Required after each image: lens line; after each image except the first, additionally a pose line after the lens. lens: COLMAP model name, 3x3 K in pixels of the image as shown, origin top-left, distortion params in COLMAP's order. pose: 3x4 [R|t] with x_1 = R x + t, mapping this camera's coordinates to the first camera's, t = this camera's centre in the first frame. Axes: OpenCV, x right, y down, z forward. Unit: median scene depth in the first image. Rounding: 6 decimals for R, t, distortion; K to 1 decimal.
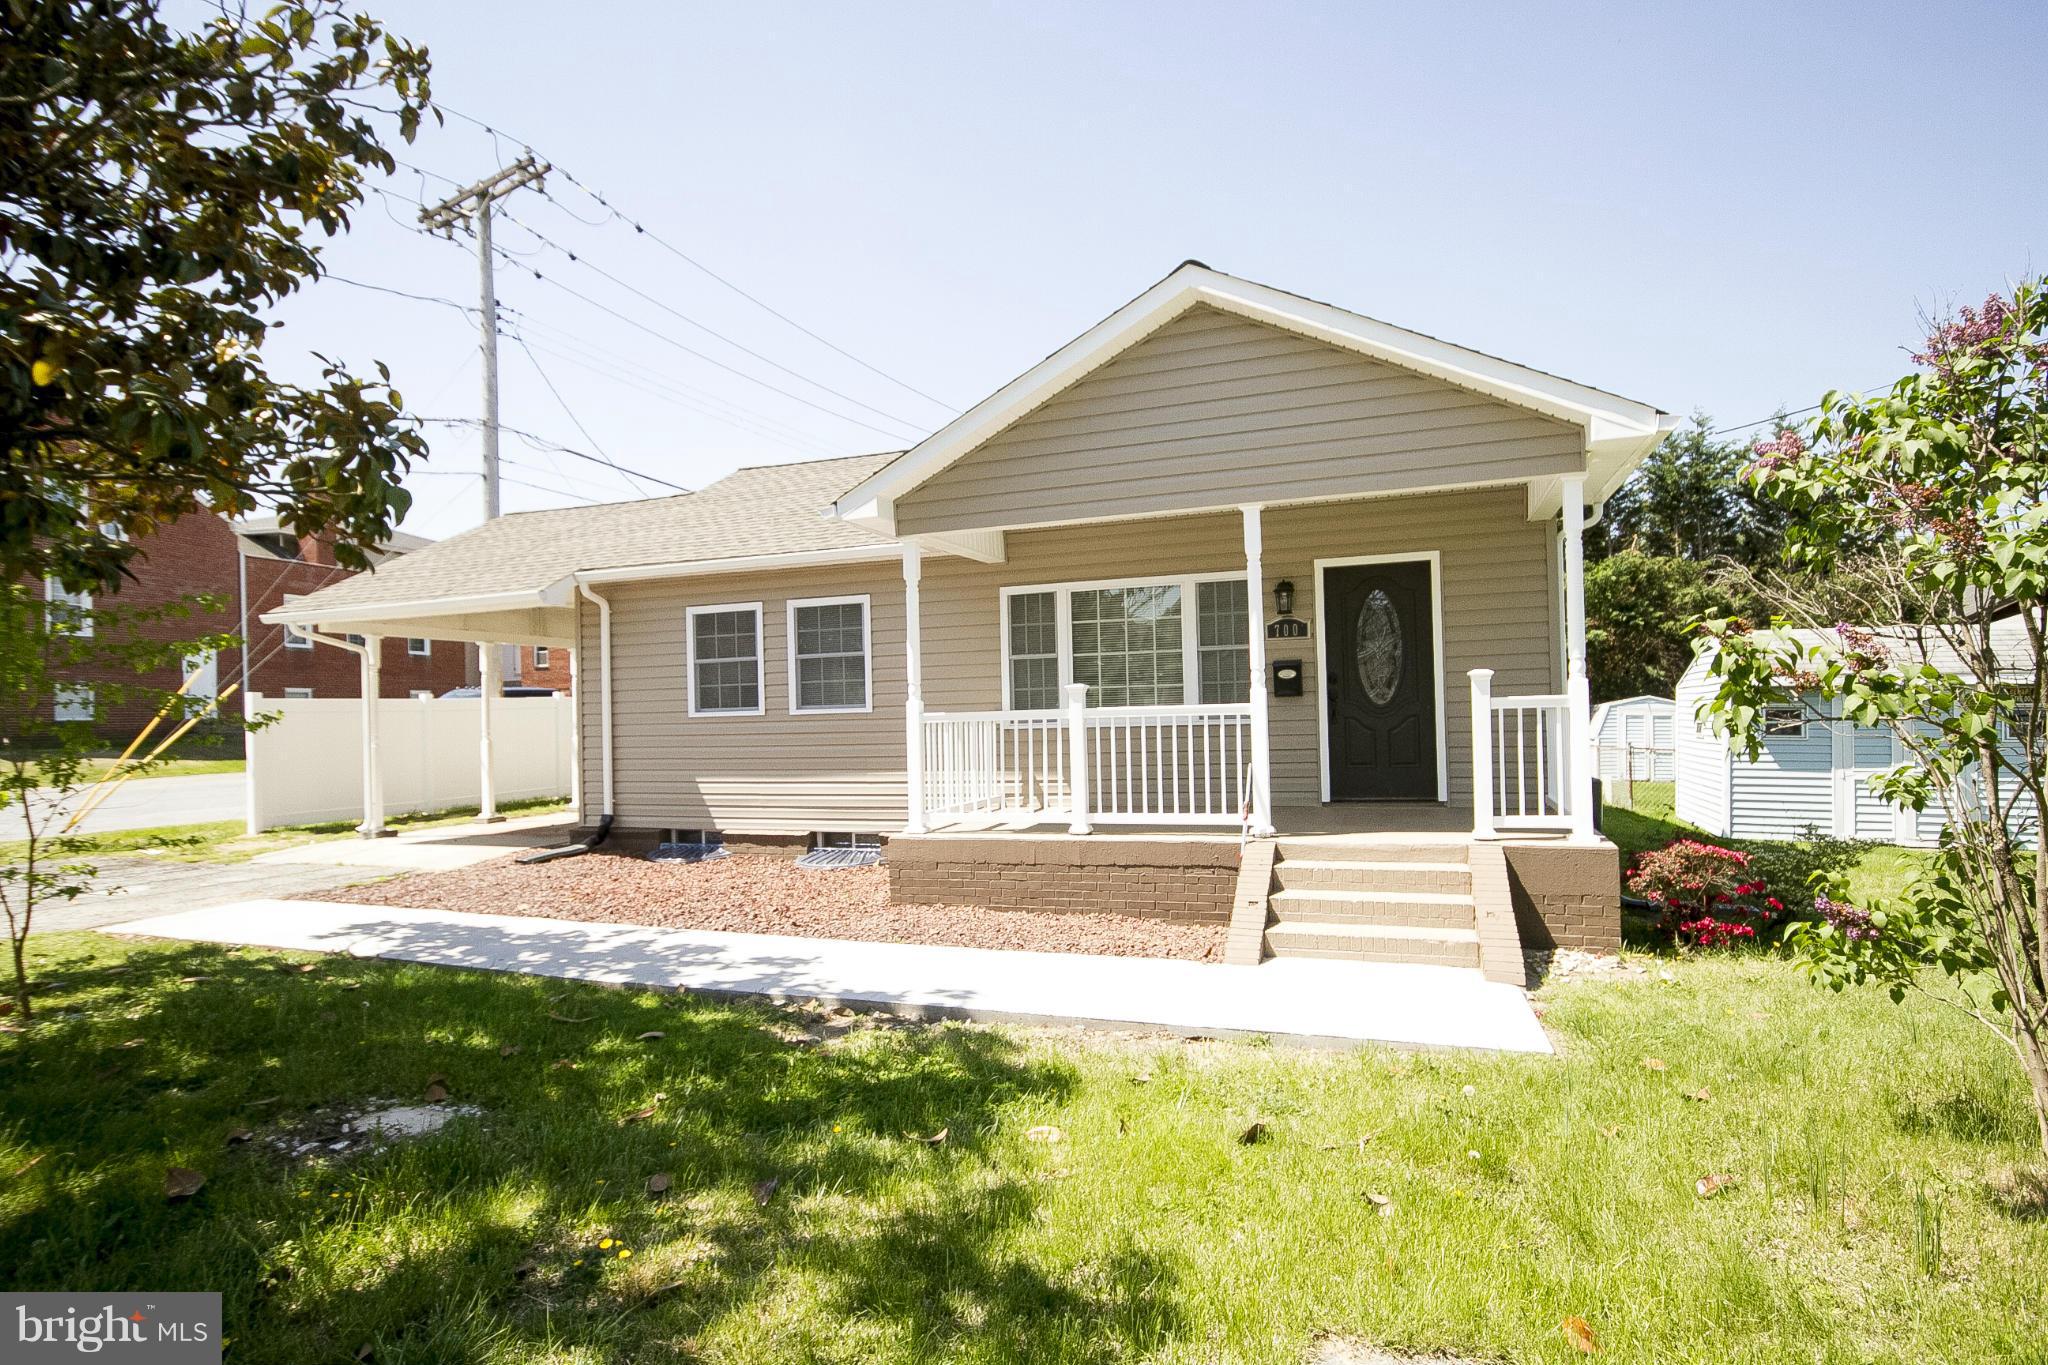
lens RADIAL K [[1076.8, 0, 1024.0], [0, 1076.8, 682.5], [0, 0, 1]] dist [0.000838, -0.000004]
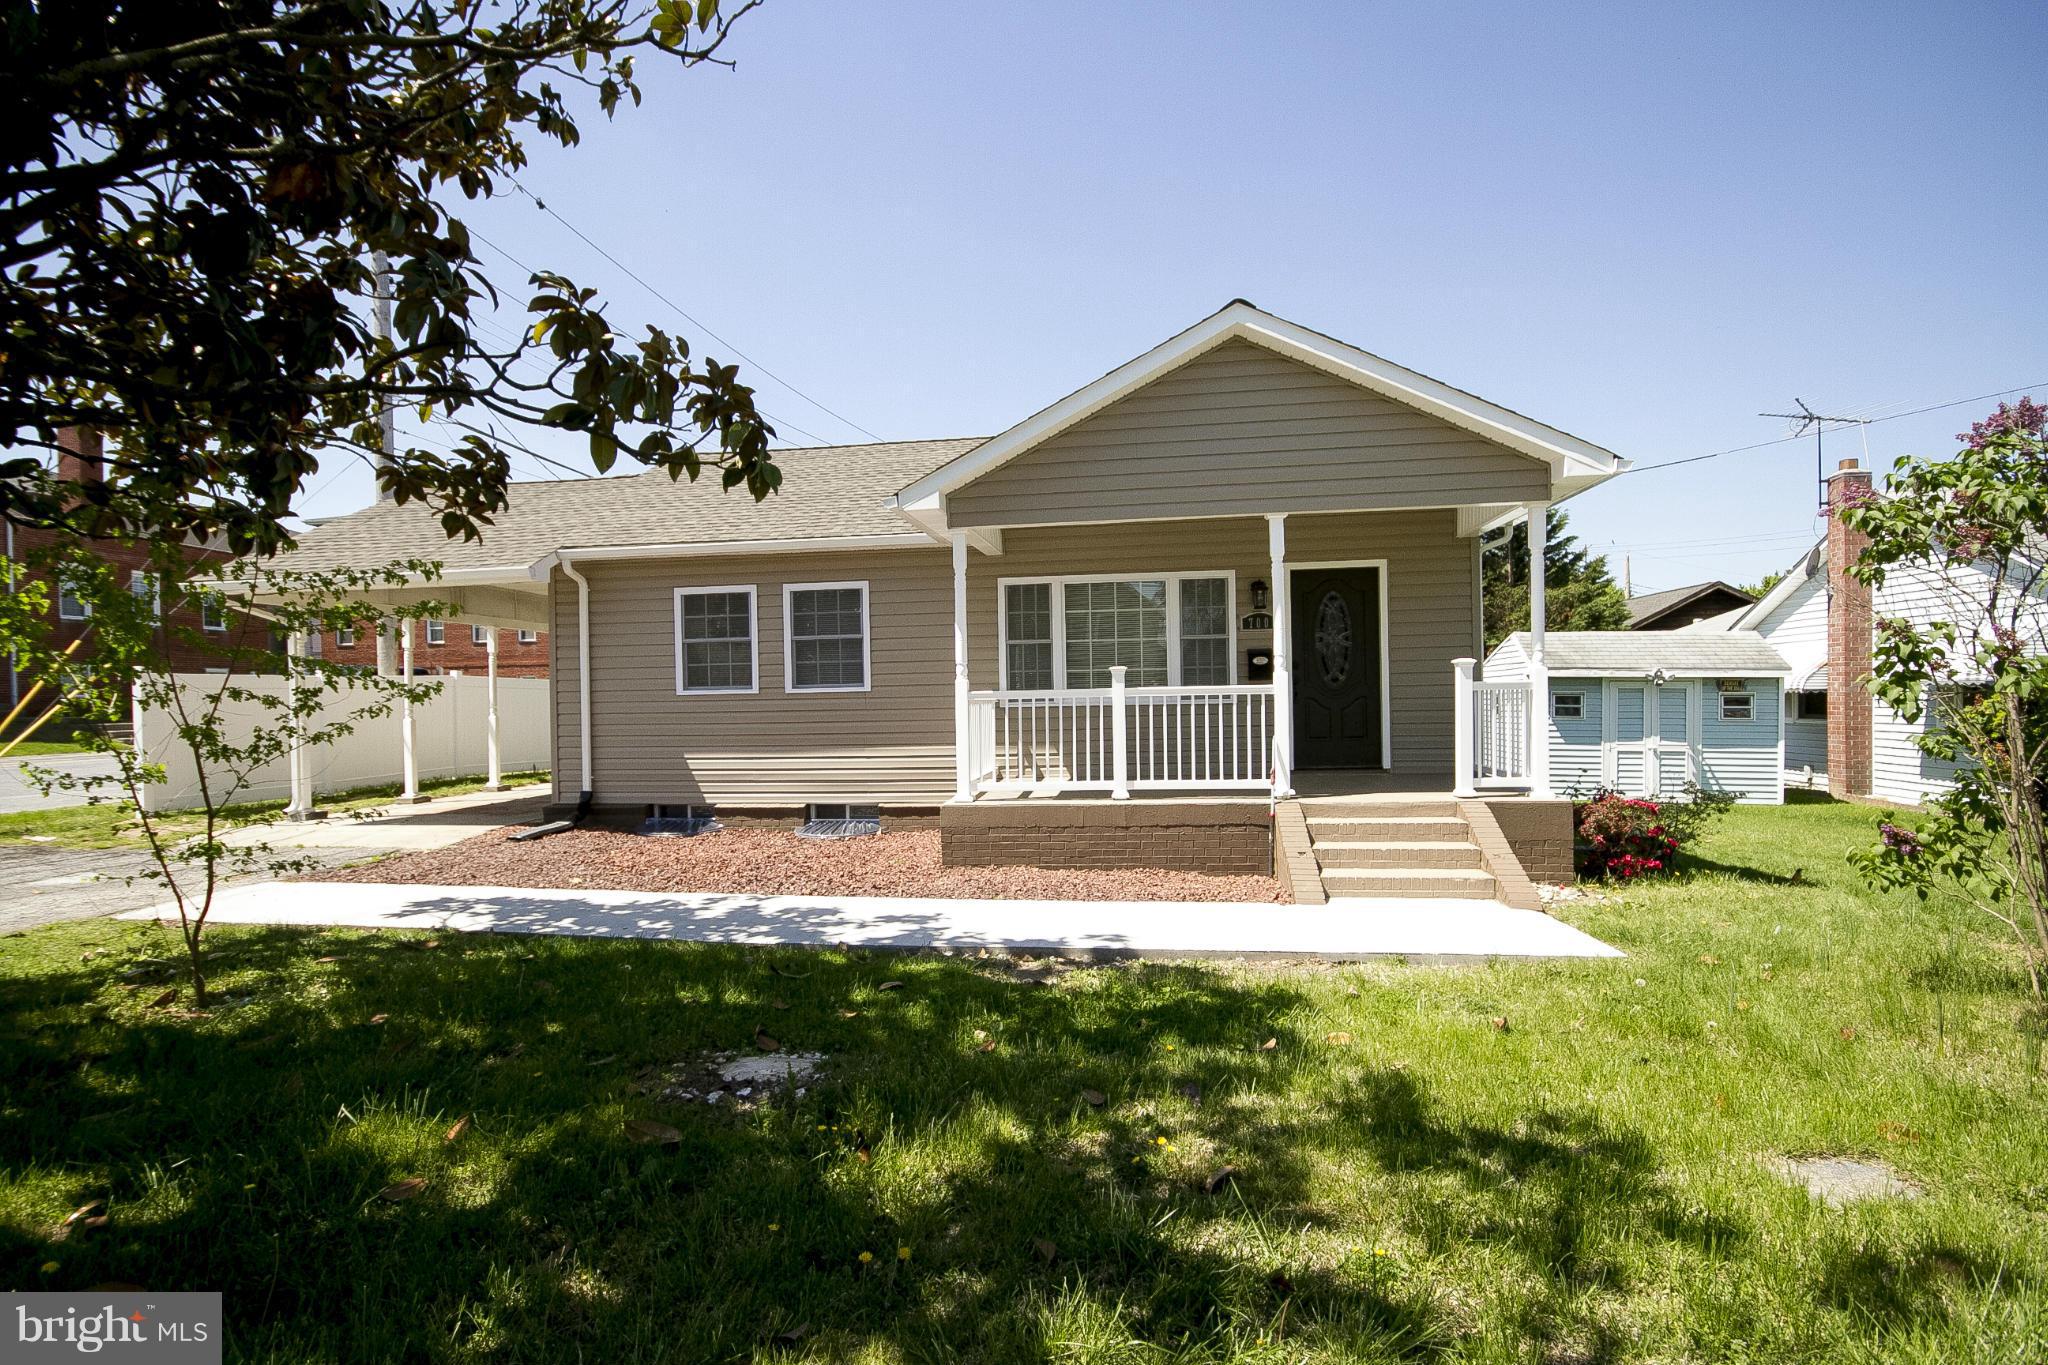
lens RADIAL K [[1002.7, 0, 1024.0], [0, 1002.7, 682.5], [0, 0, 1]] dist [-0.002757, -0.000267]
pose [[0.976513, 0.009648, 0.215243, -0.287622], [-0.012322, 0.999863, 0.011083, 0.008360], [-0.215107, -0.013475, 0.976498, -0.002733]]
